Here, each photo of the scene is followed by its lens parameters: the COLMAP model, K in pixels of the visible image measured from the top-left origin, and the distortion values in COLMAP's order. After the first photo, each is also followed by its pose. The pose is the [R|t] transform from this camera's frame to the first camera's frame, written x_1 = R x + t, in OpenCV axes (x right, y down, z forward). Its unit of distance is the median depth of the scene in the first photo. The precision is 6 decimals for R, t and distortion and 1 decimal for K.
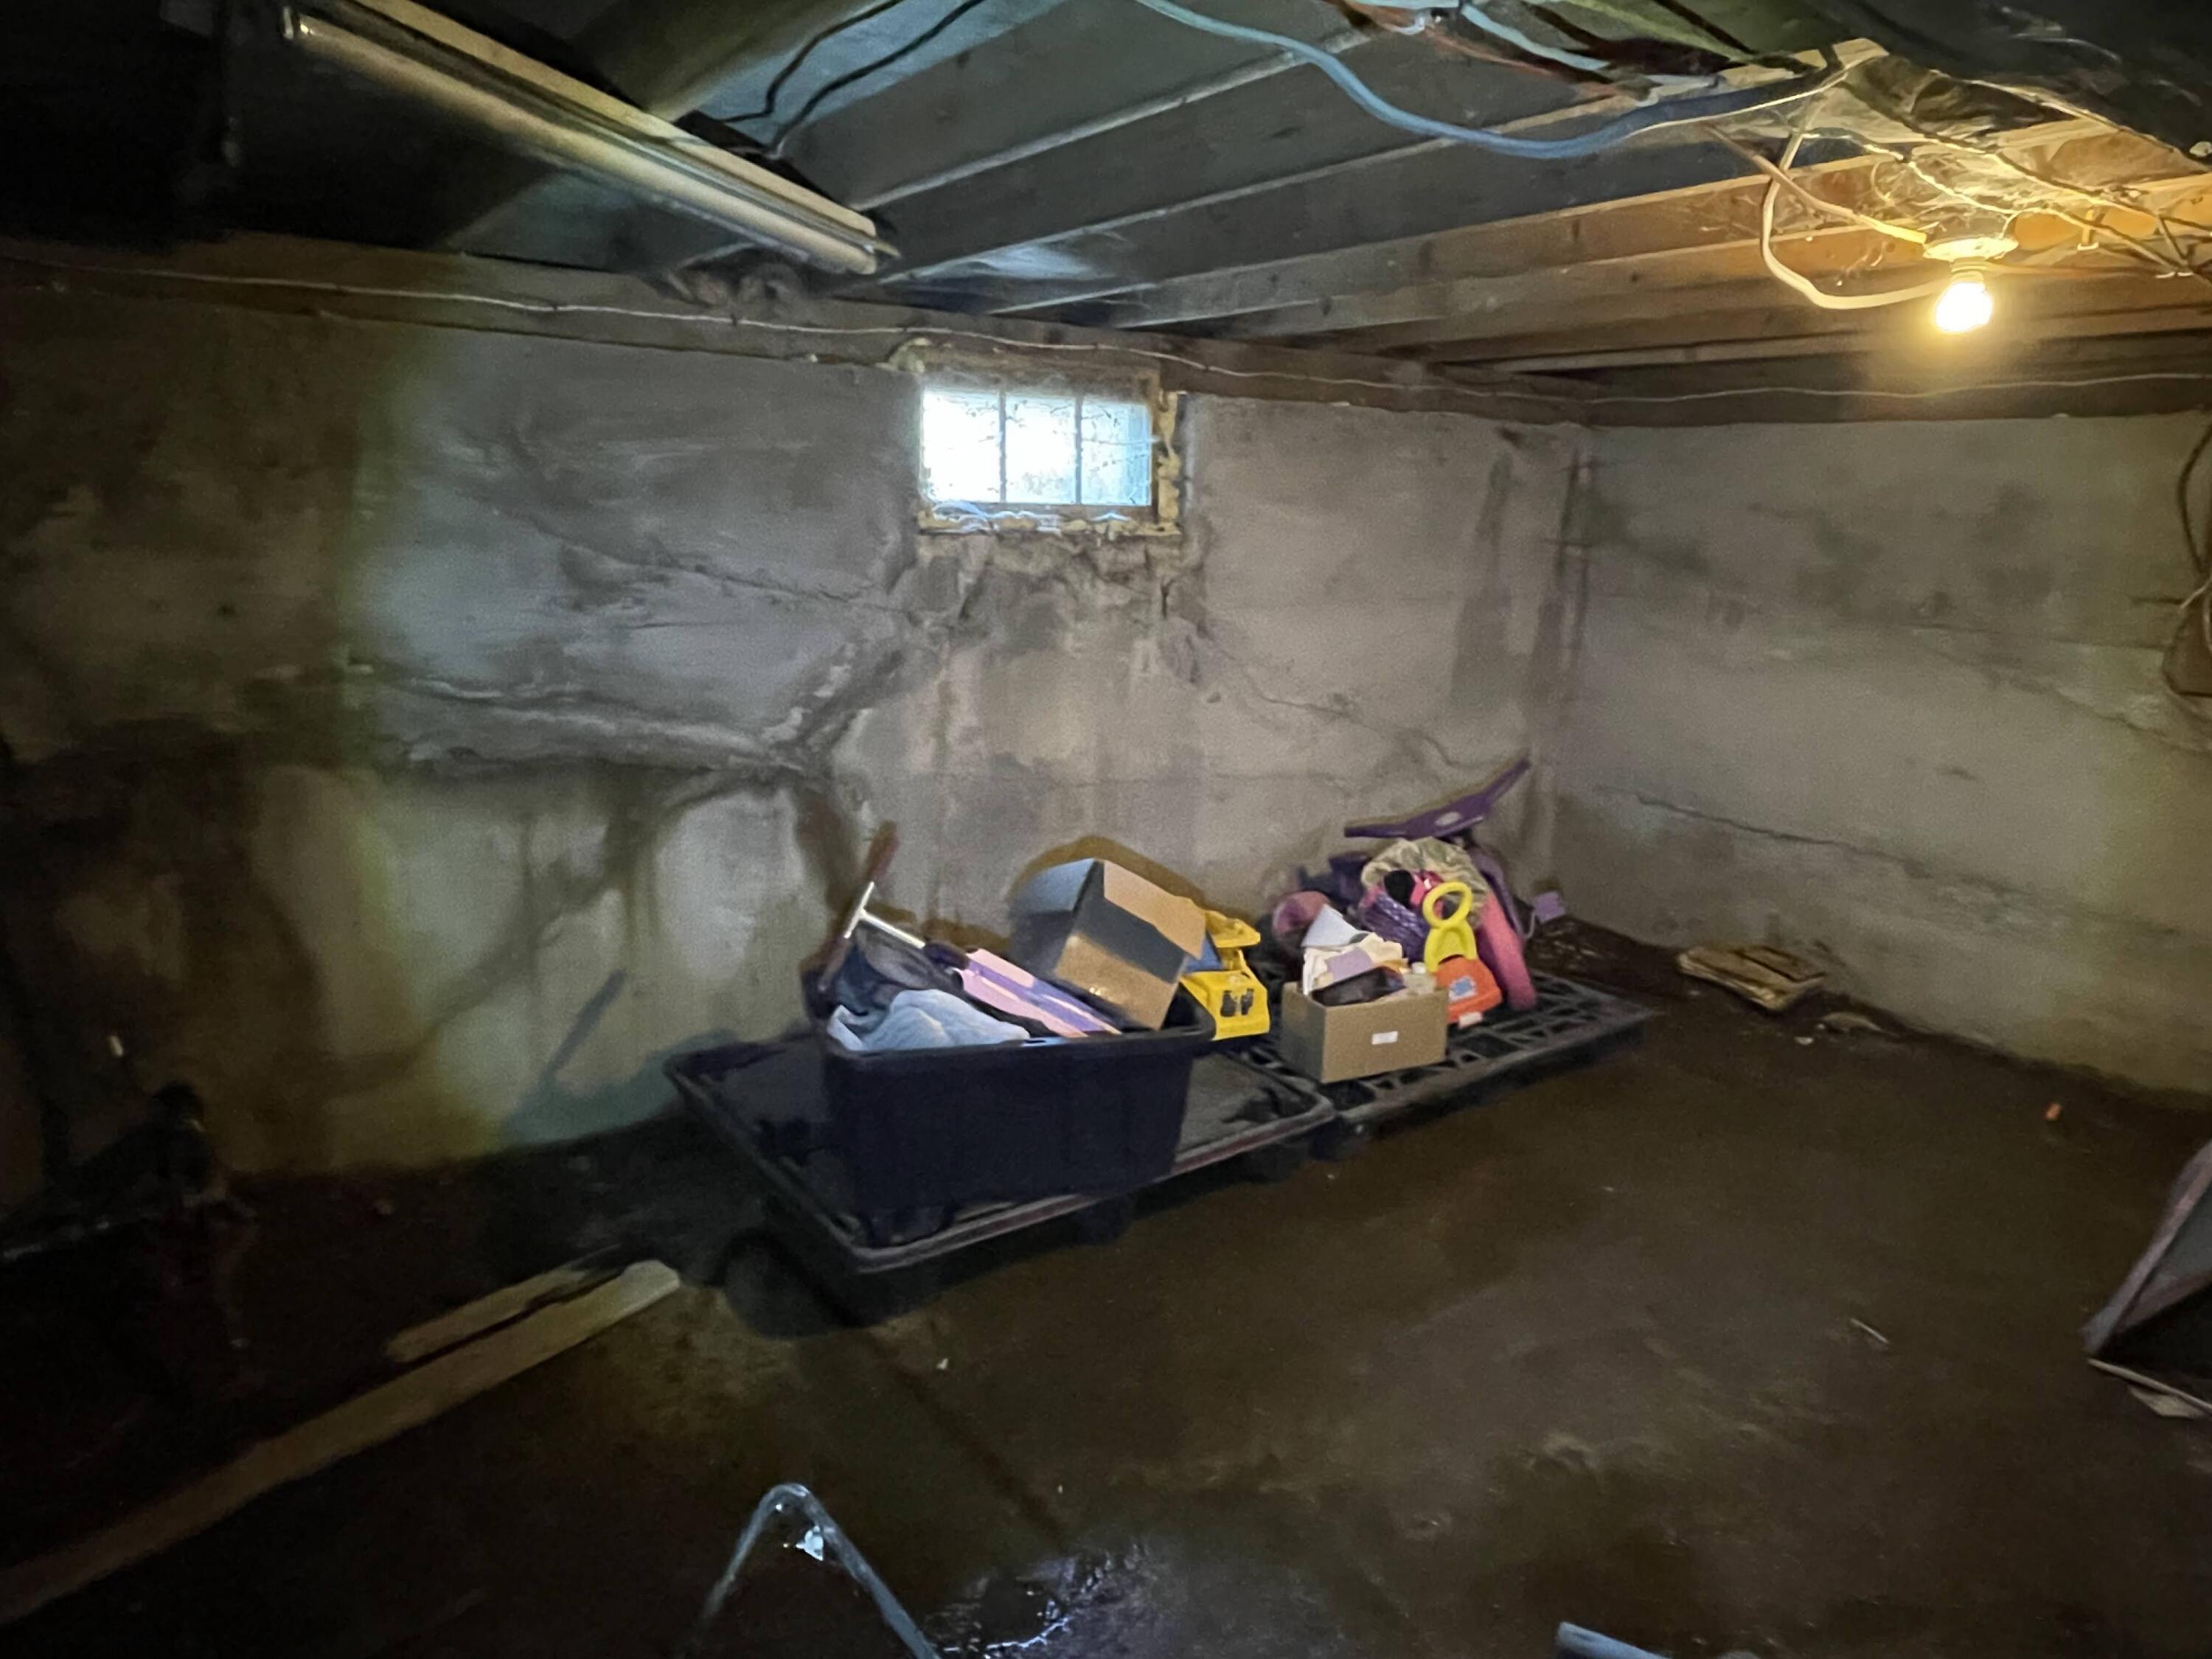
lens RADIAL K [[1382.8, 0, 1106.0], [0, 1382.8, 829.5], [0, 0, 1]] dist [-0.003623, -0.001085]
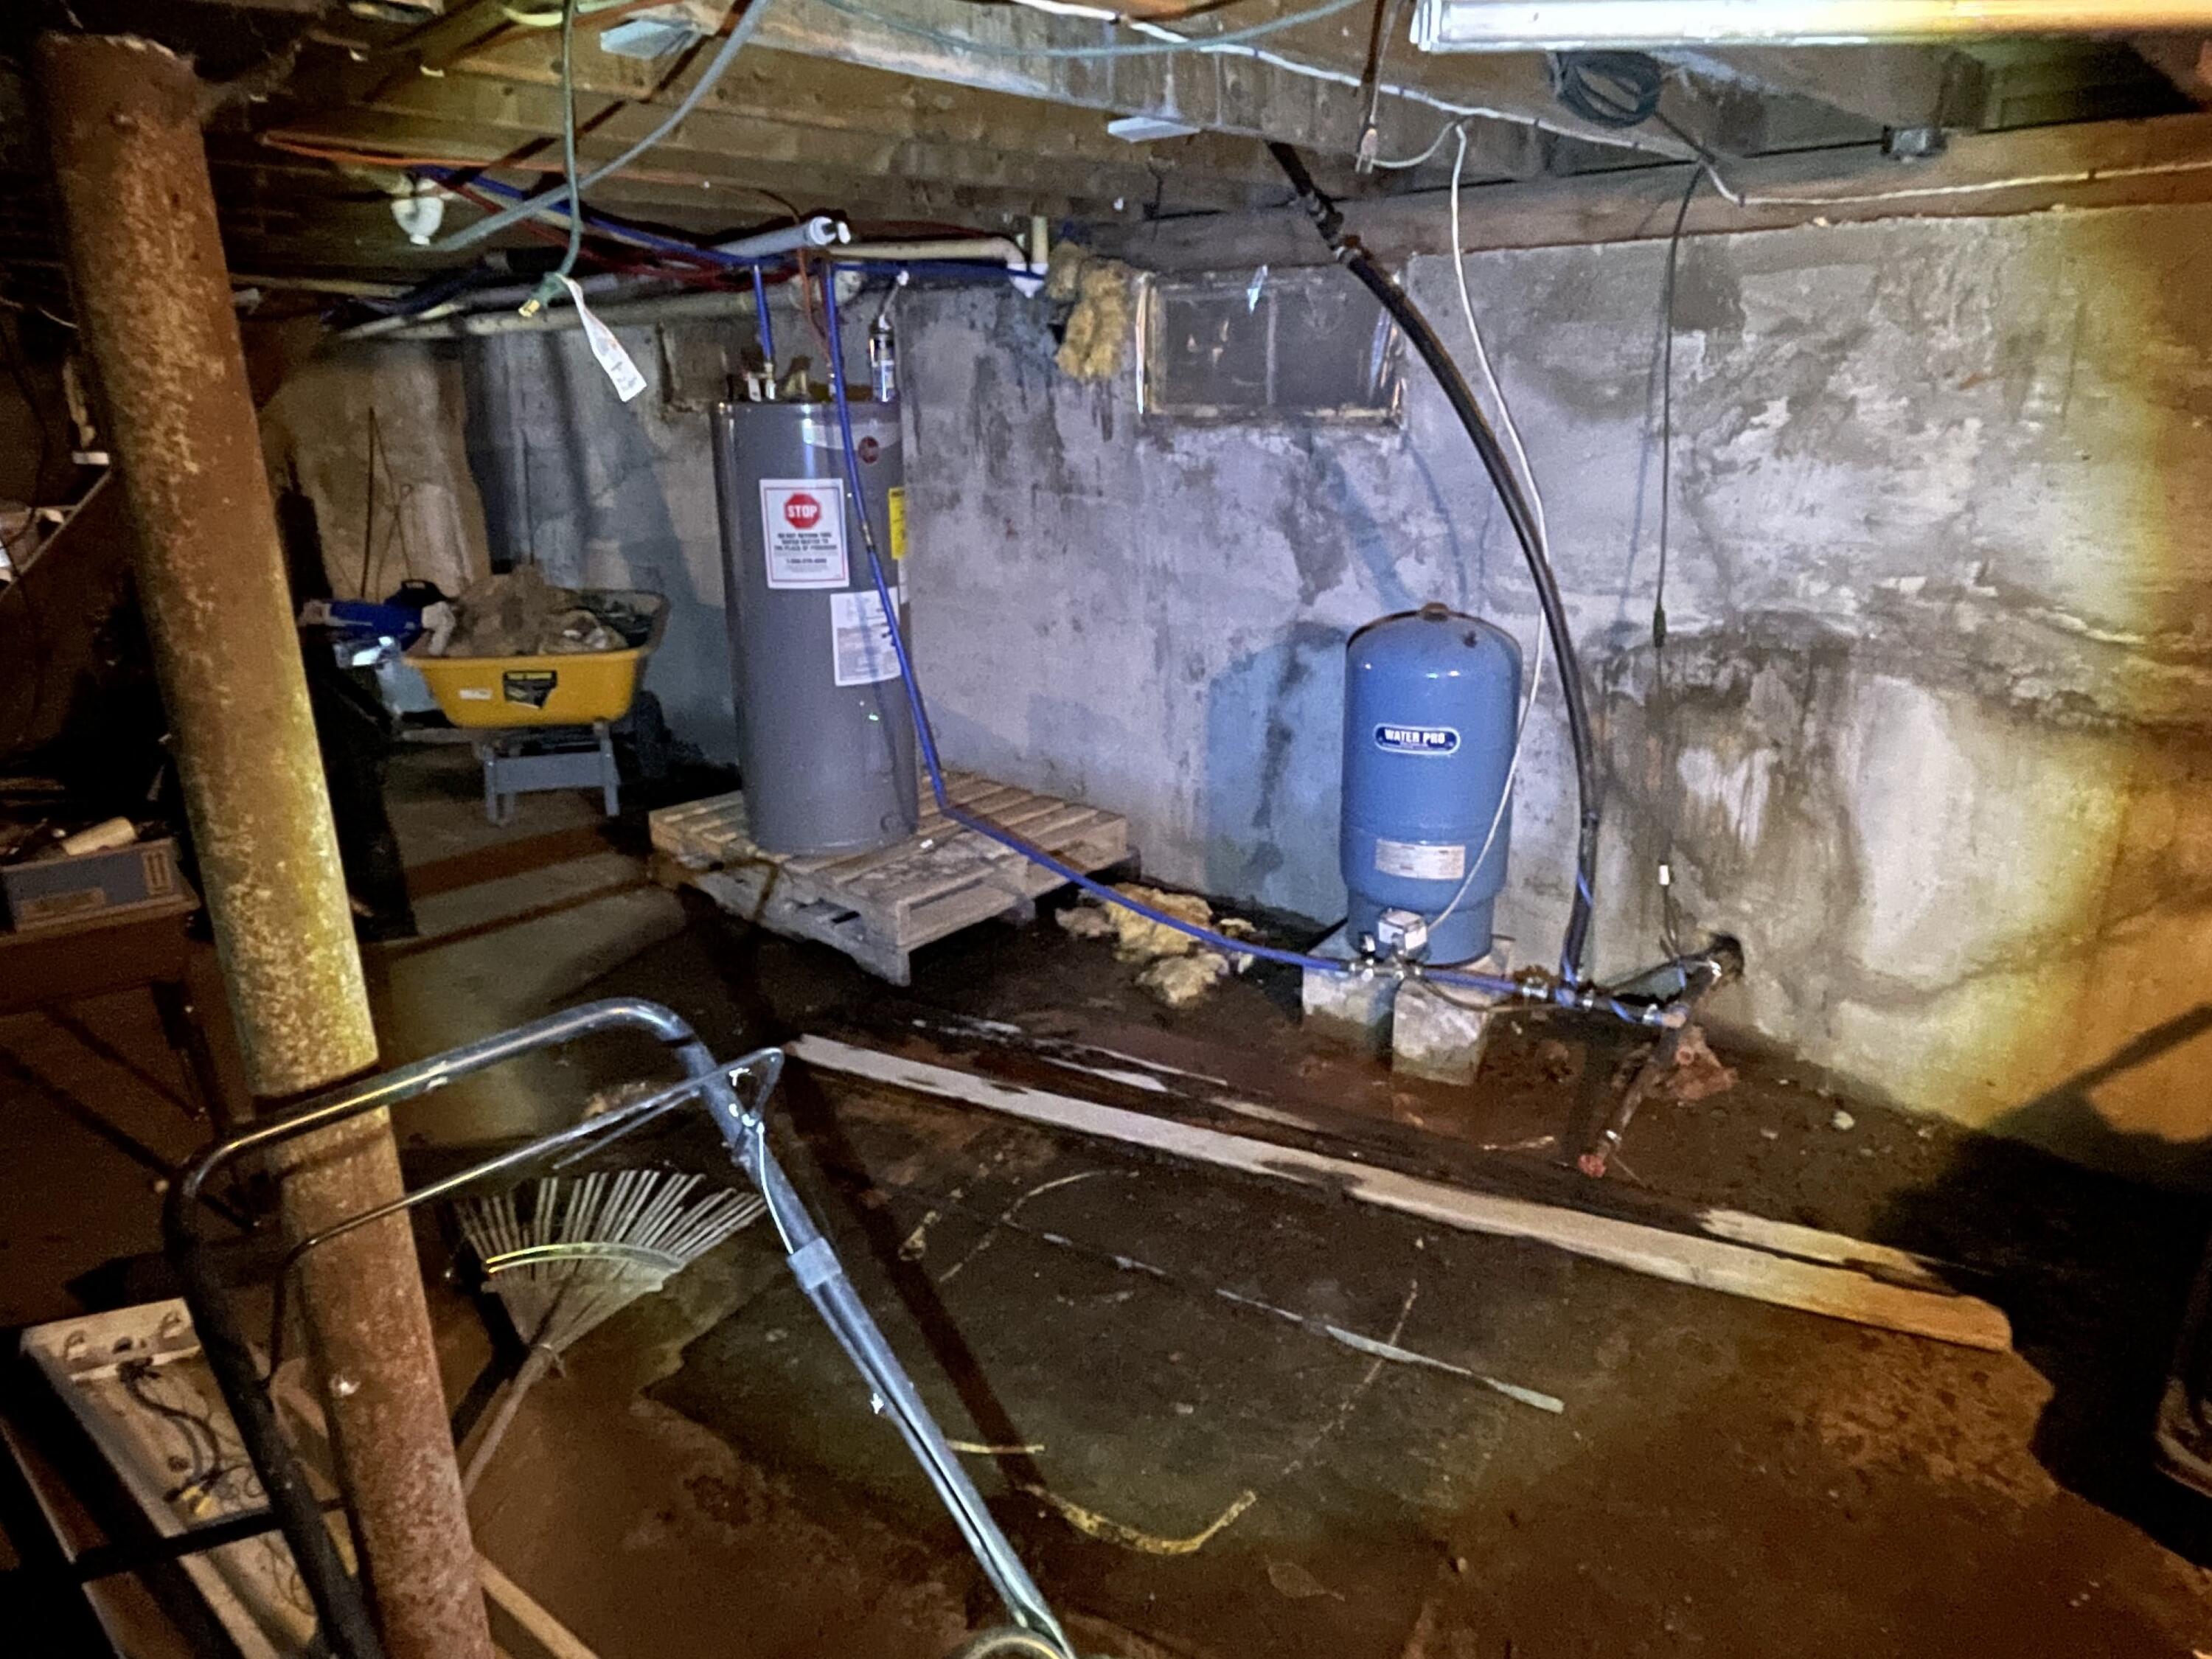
lens RADIAL K [[1382.8, 0, 1106.0], [0, 1382.8, 829.5], [0, 0, 1]] dist [-0.003623, -0.001085]
pose [[0.213094, 0.273233, -0.938048, 0.280904], [-0.215503, 0.949599, 0.227642, -0.047305], [0.952969, 0.153644, 0.261236, 0.204207]]
